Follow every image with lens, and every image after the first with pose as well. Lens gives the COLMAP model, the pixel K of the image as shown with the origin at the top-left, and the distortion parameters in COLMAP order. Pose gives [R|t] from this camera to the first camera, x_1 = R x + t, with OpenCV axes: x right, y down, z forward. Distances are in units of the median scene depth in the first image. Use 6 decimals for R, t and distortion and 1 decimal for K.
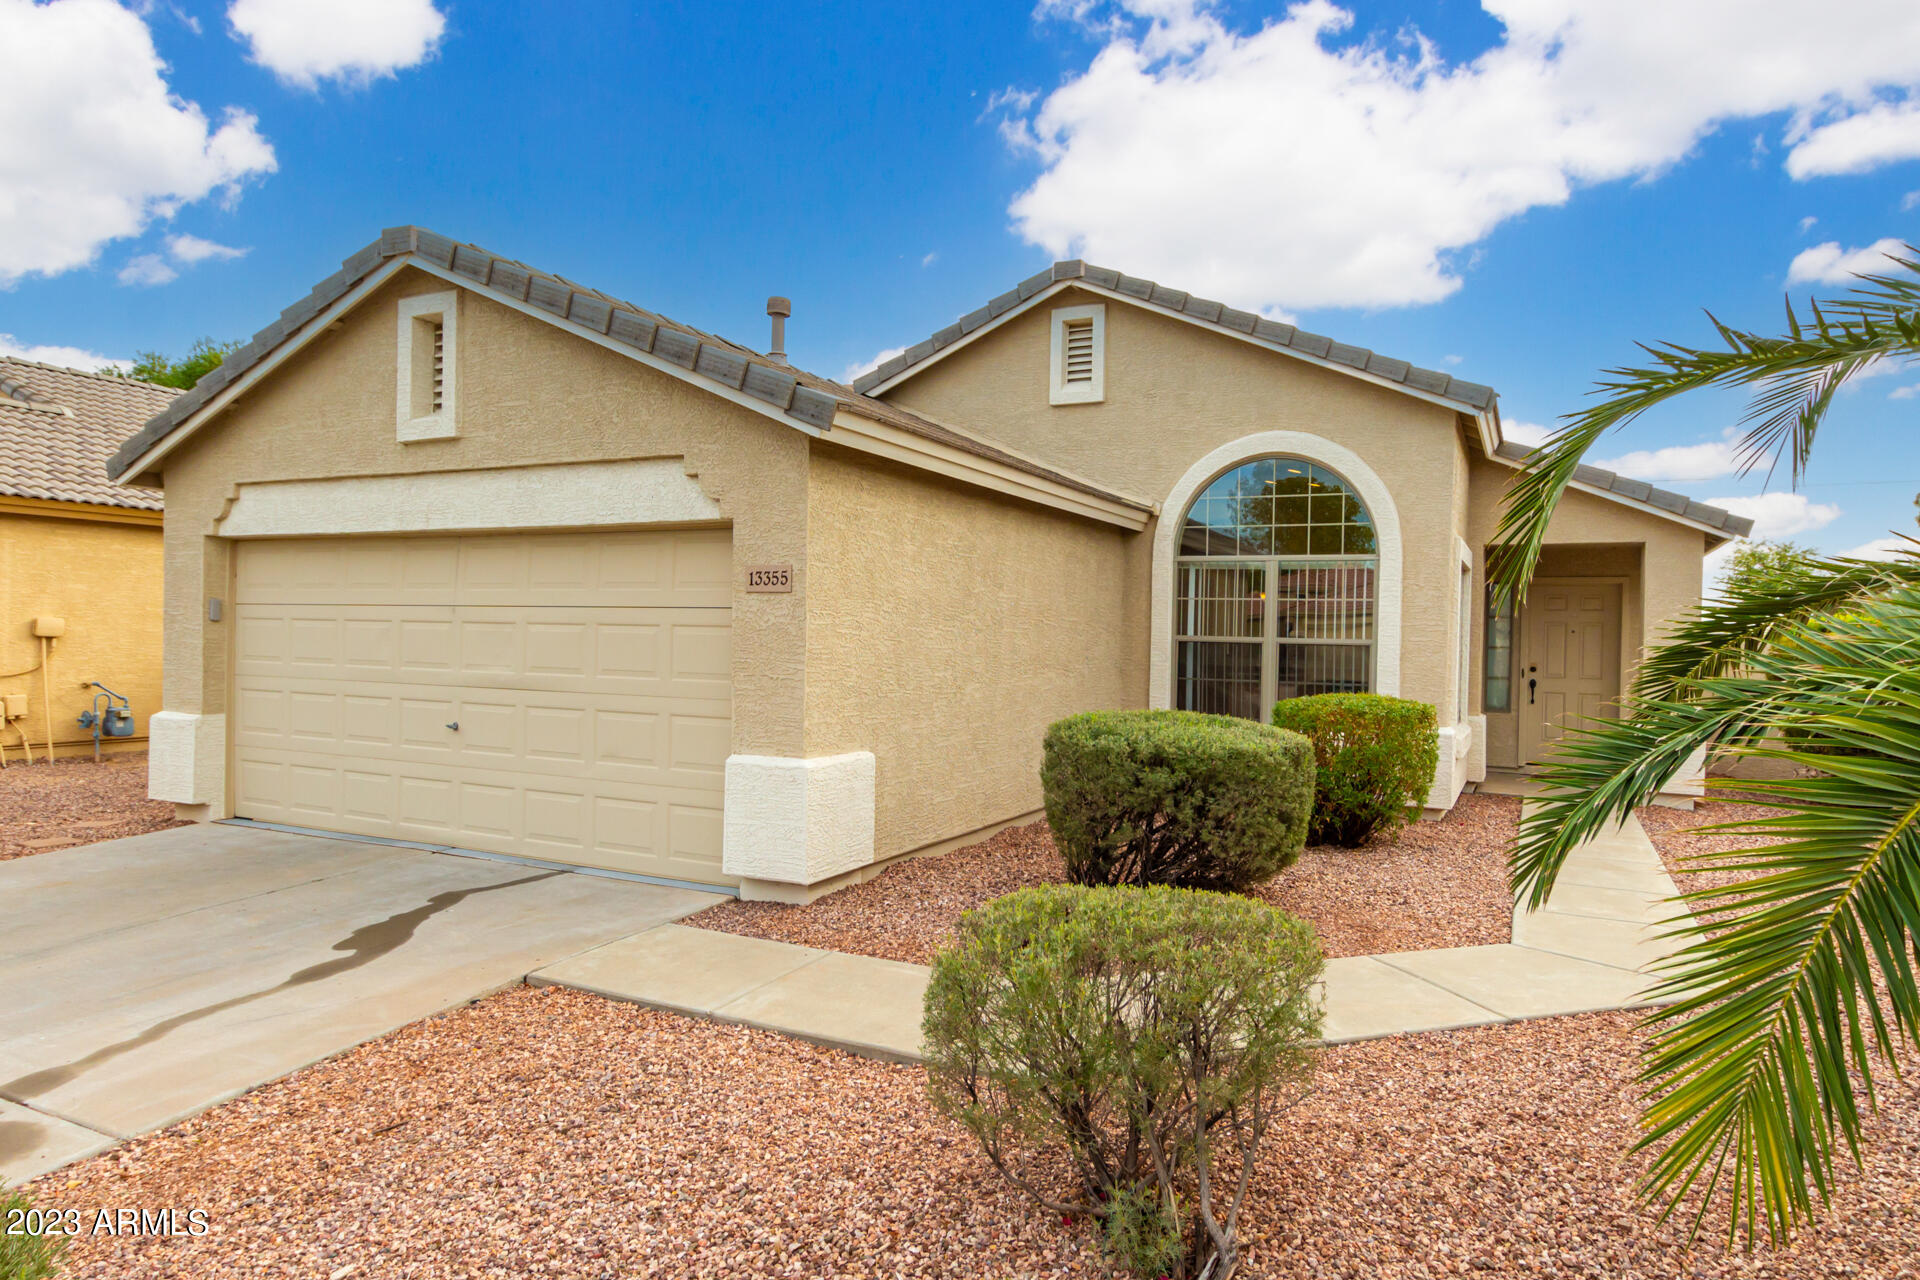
lens RADIAL K [[879.9, 0, 966.6], [0, 879.9, 647.4], [0, 0, 1]] dist [0.012607, -0.005396]
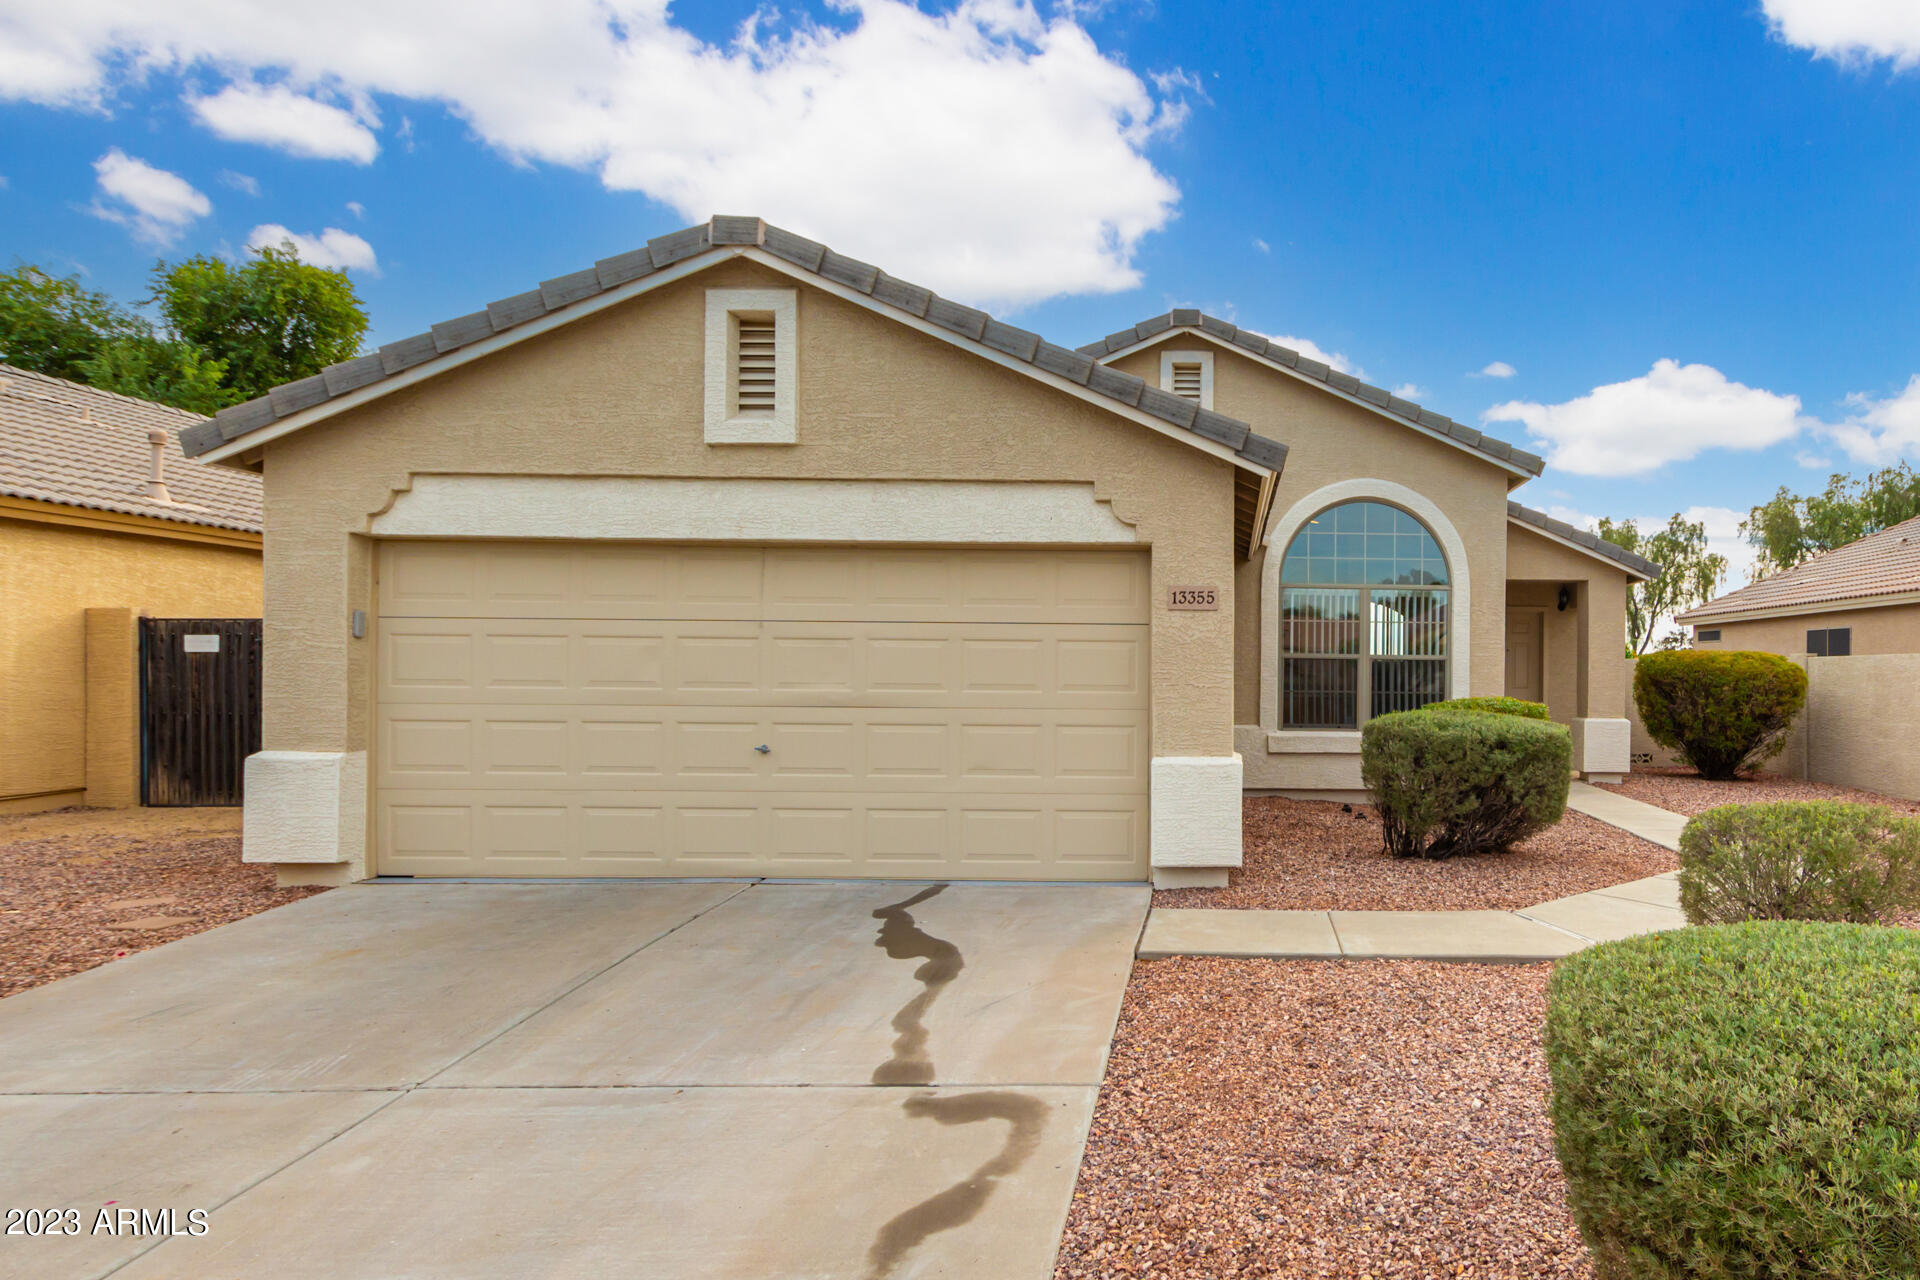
lens RADIAL K [[990.3, 0, 960.6], [0, 990.3, 676.2], [0, 0, 1]] dist [0.003521, -0.000073]
pose [[0.937713, -0.010869, 0.347242, -0.751648], [0.011487, 0.999934, 0.000277, 0.014105], [-0.347222, 0.003729, 0.937776, -0.061829]]
